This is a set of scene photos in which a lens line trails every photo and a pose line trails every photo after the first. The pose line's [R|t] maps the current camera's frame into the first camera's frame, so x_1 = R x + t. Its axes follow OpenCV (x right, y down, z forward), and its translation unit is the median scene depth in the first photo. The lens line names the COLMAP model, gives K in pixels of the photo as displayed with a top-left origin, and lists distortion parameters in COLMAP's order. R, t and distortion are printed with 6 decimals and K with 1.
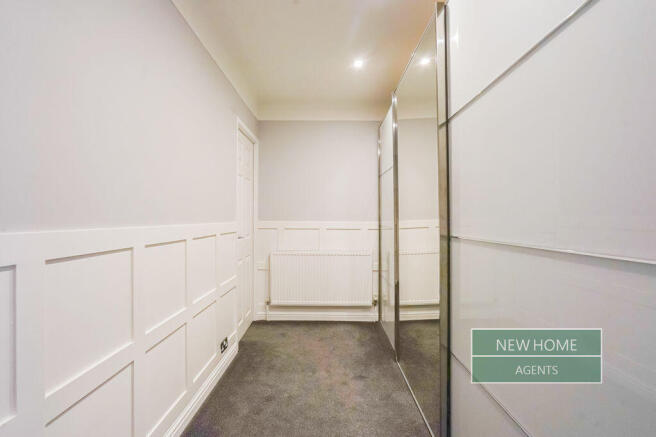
lens RADIAL K [[305.3, 0, 328.0], [0, 305.3, 218.5], [0, 0, 1]] dist [0.002135, 0.000295]
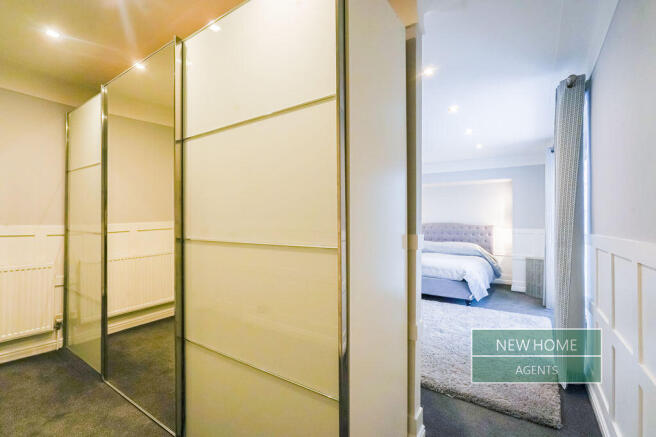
lens RADIAL K [[293.7, 0, 328.0], [0, 293.7, 218.5], [0, 0, 1]] dist [-0.000168, 0.000037]
pose [[0.555126, 0.020381, 0.831517, -0.134350], [-0.012645, 0.999791, -0.016063, -0.003582], [-0.831670, -0.001598, 0.555267, -0.026371]]
